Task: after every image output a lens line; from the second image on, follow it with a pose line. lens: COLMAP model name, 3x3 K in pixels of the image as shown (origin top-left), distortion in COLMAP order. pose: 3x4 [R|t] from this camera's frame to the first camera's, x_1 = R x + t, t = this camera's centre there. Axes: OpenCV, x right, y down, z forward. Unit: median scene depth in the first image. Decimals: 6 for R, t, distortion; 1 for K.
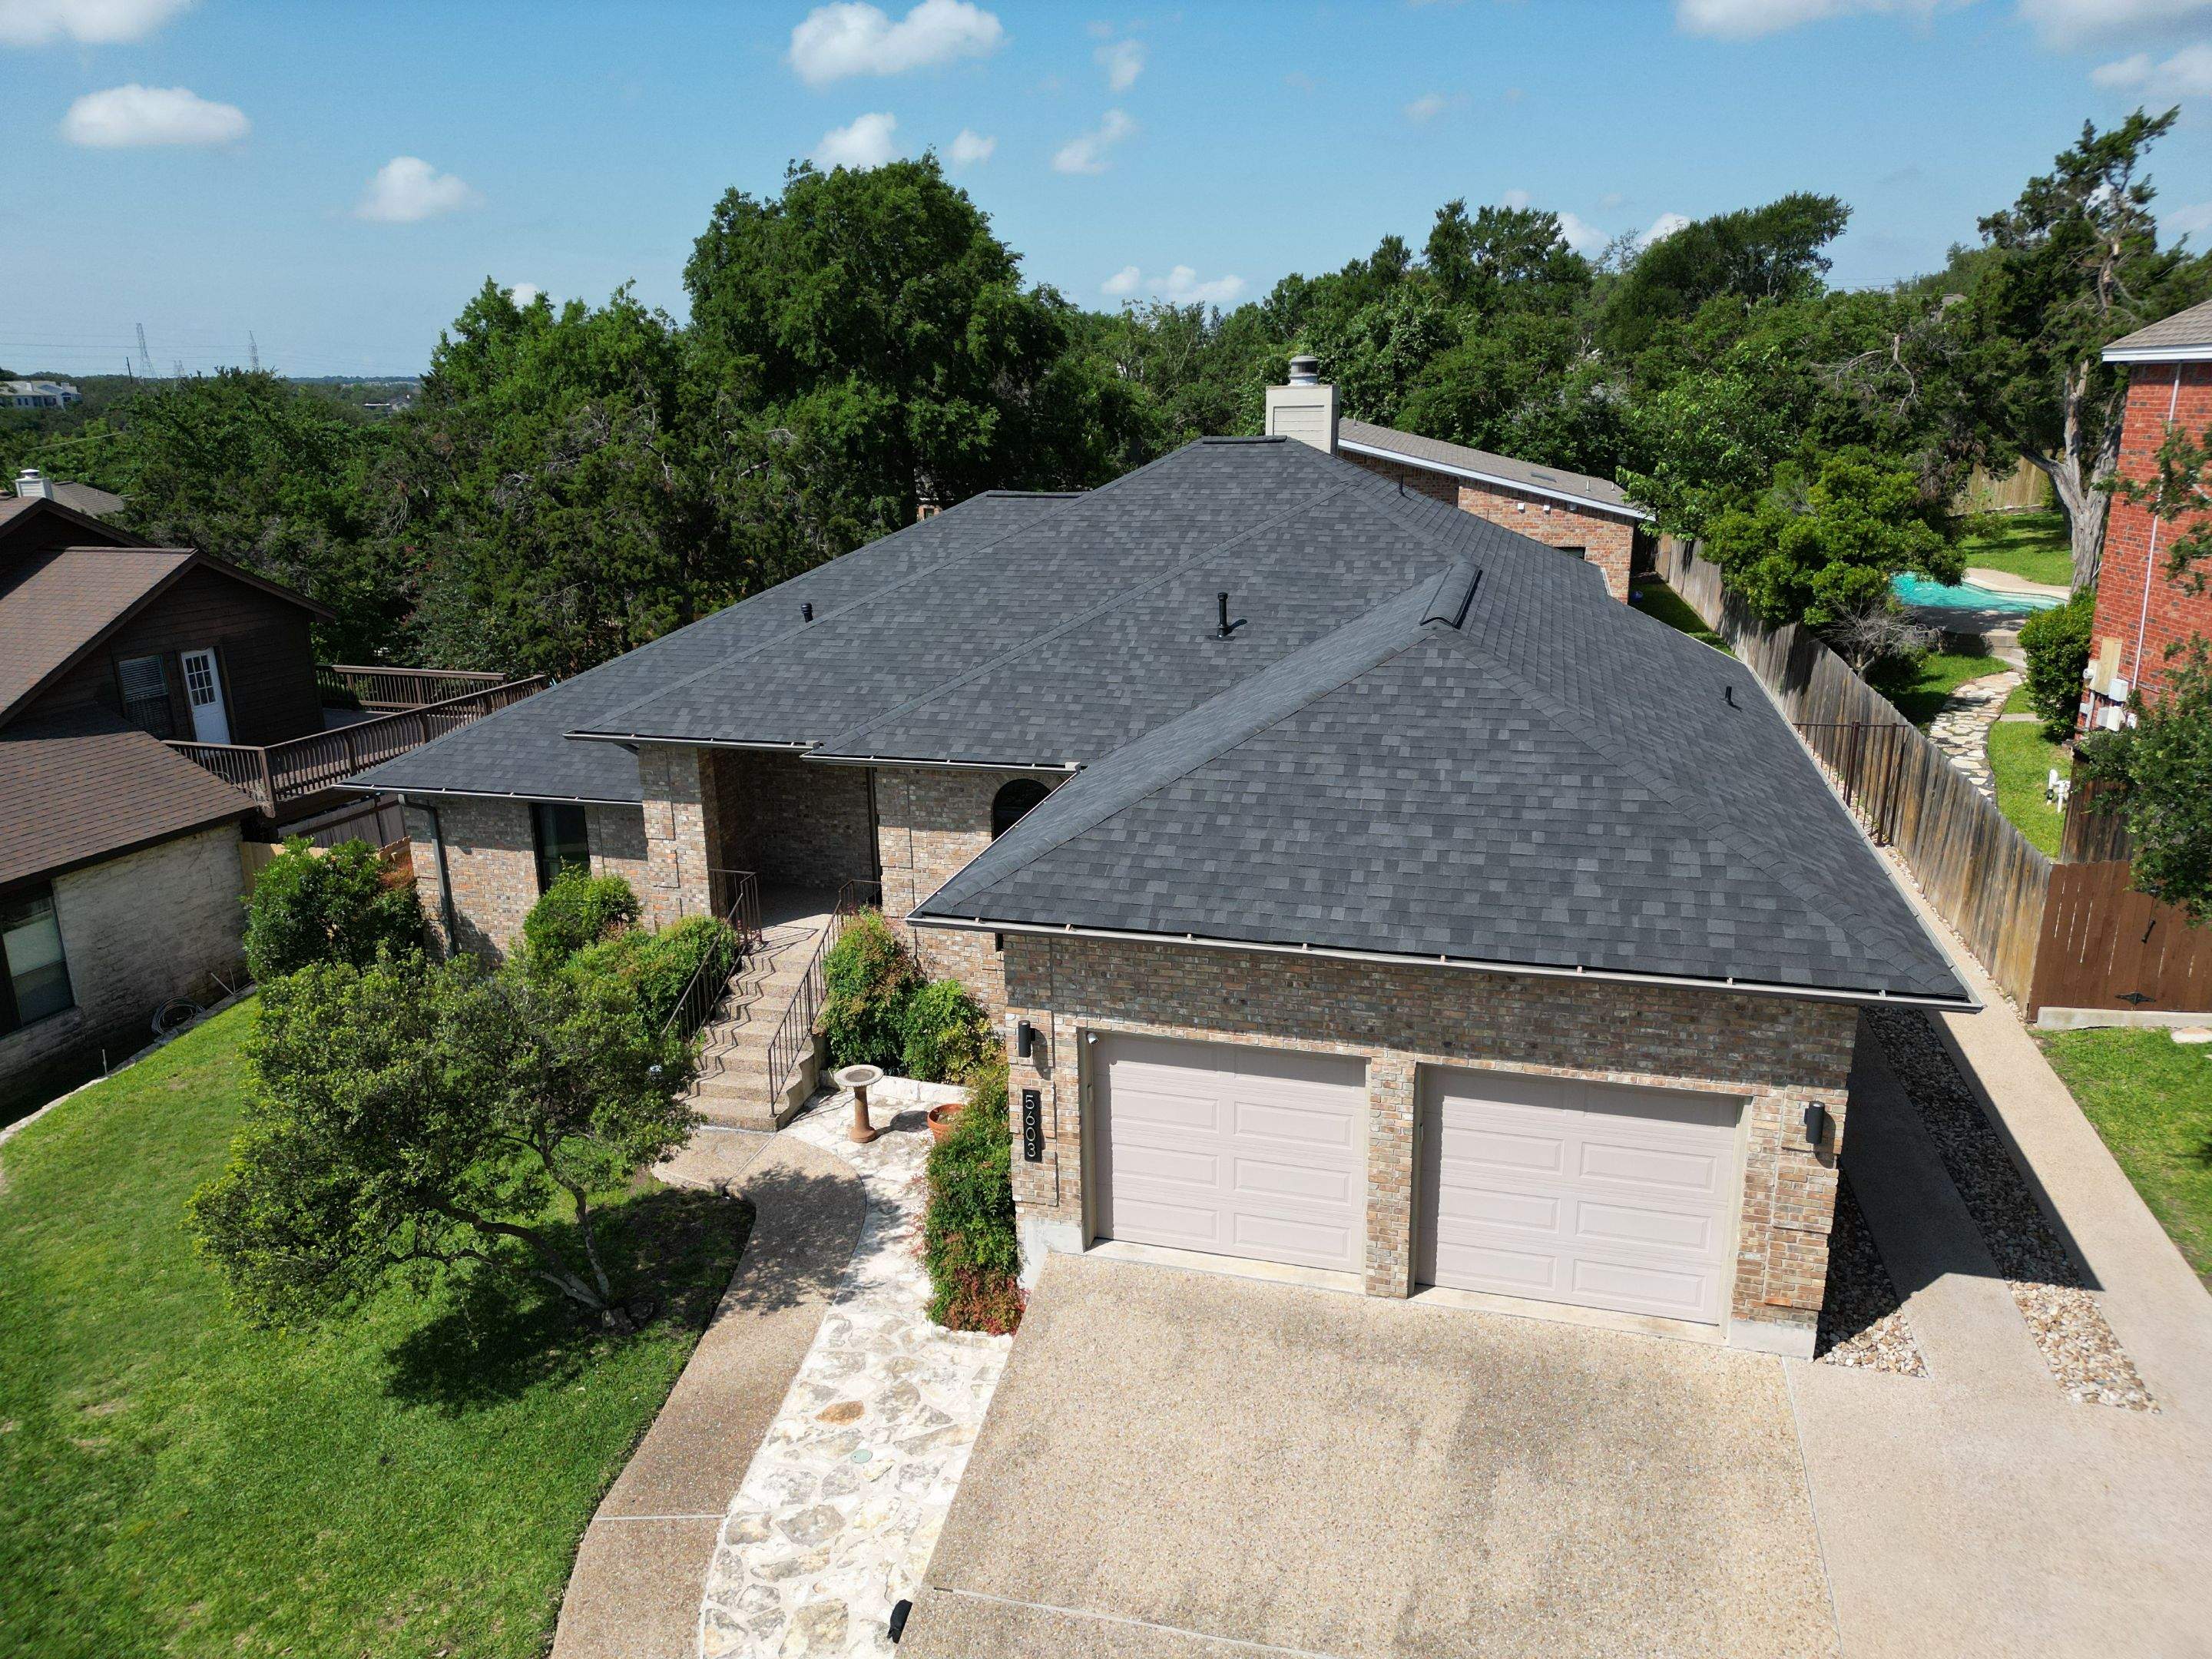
lens RADIAL K [[1544.8, 0, 1102.4], [0, 1544.8, 829.7], [0, 0, 1]] dist [0.082293, -0.085700]
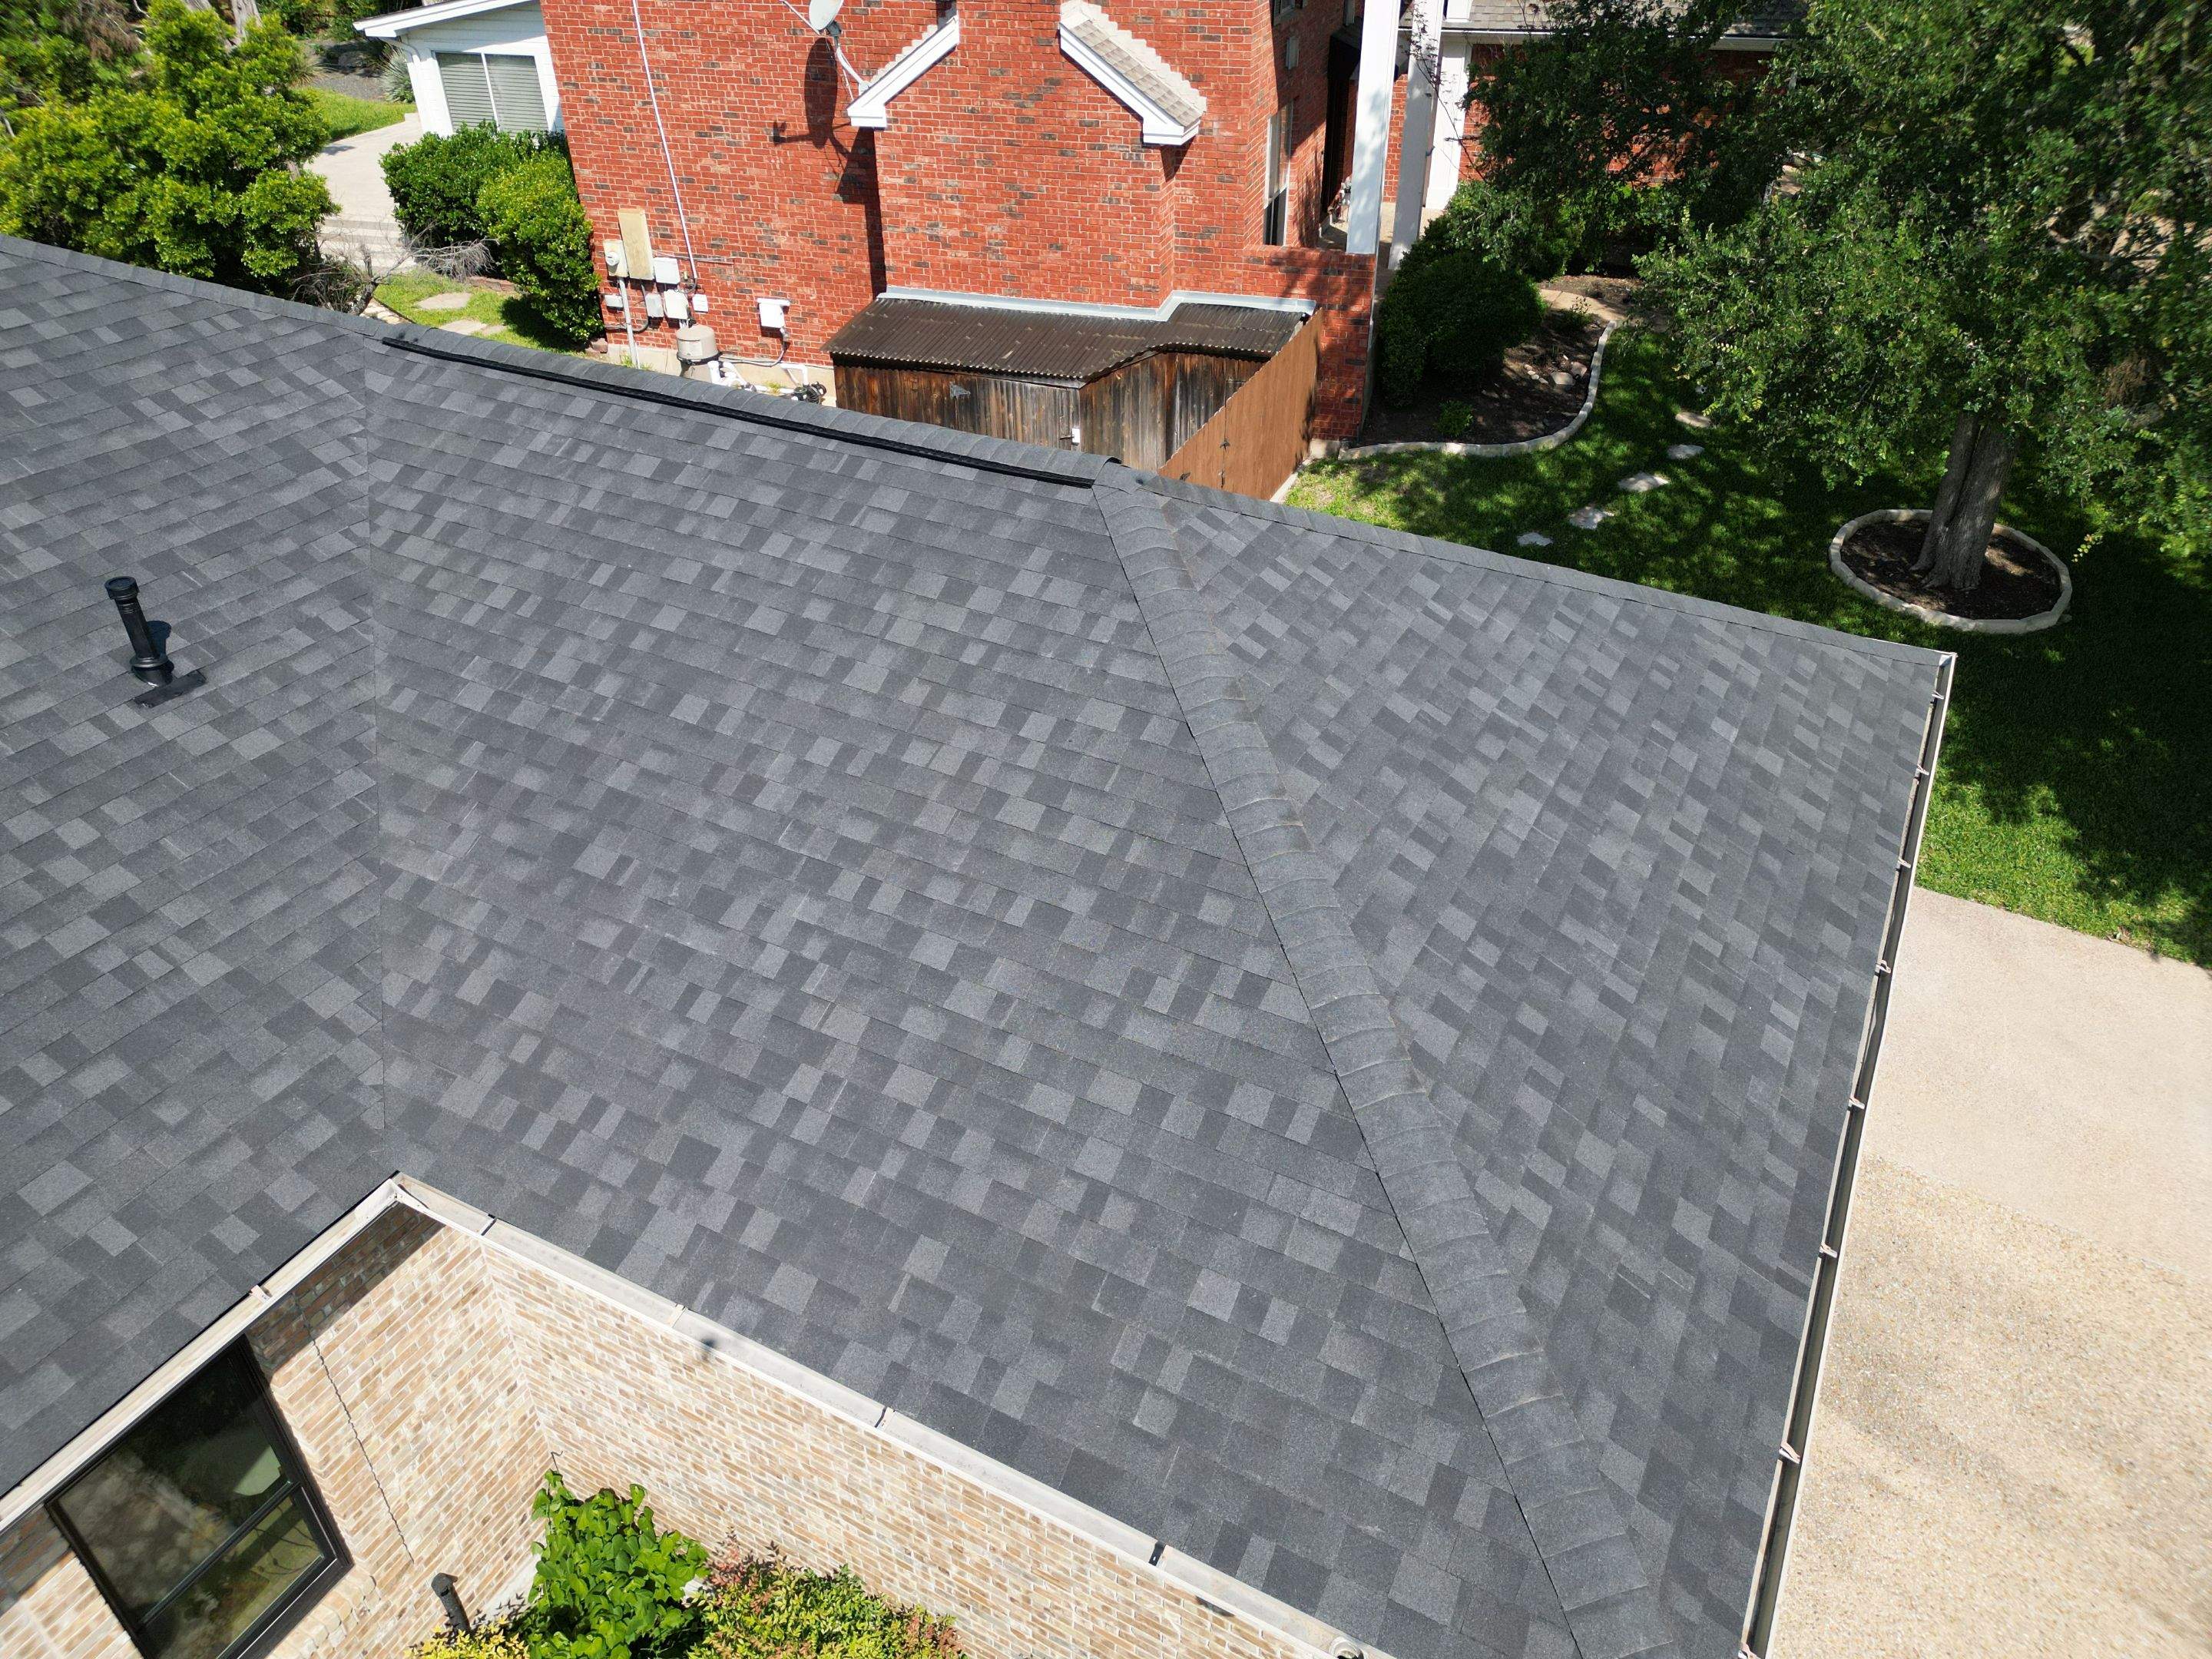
lens RADIAL K [[1544.9, 0, 1102.2], [0, 1544.9, 829.7], [0, 0, 1]] dist [0.073610, -0.073064]
pose [[0.217863, -0.535379, 0.816030, -0.209223], [0.274427, 0.835985, 0.475204, -0.215983], [-0.936603, 0.120411, 0.329052, 0.655943]]
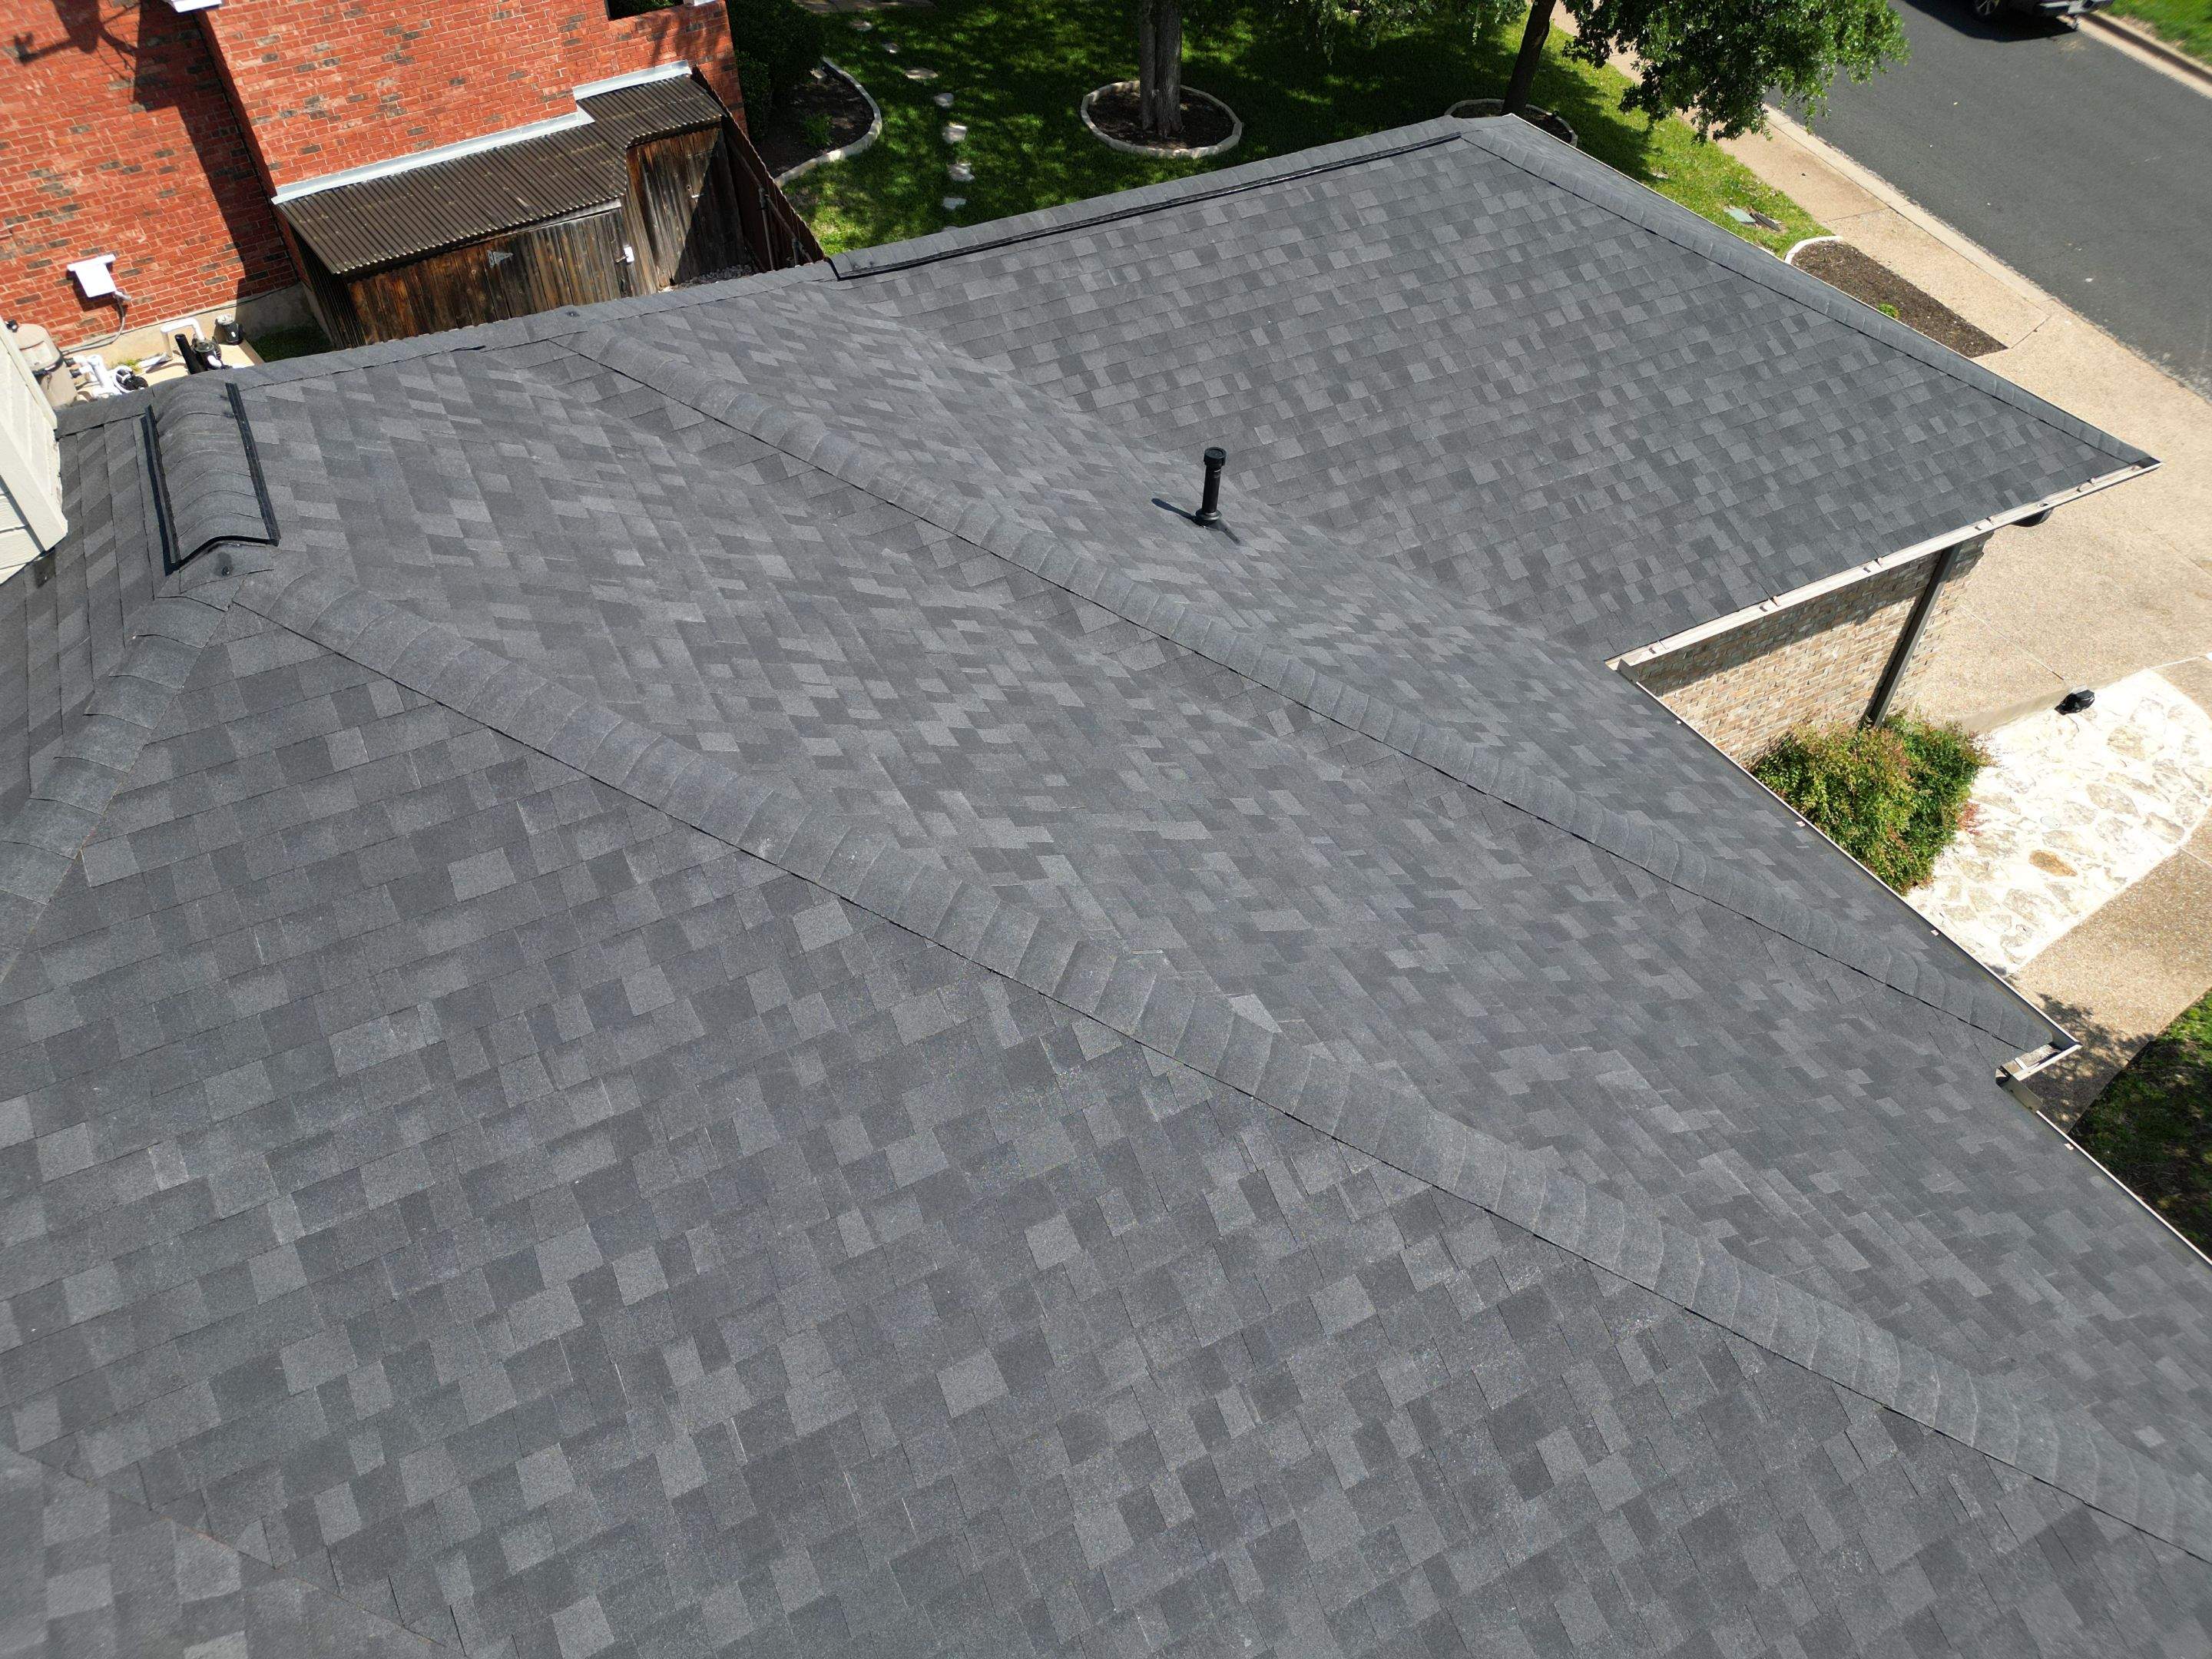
lens RADIAL K [[1544.9, 0, 1102.2], [0, 1544.9, 829.7], [0, 0, 1]] dist [0.073610, -0.073064]
pose [[-0.677077, -0.500686, 0.539333, -0.207970], [0.224989, 0.556949, 0.799492, -0.468697], [-0.700676, 0.662662, -0.264448, 1.213773]]
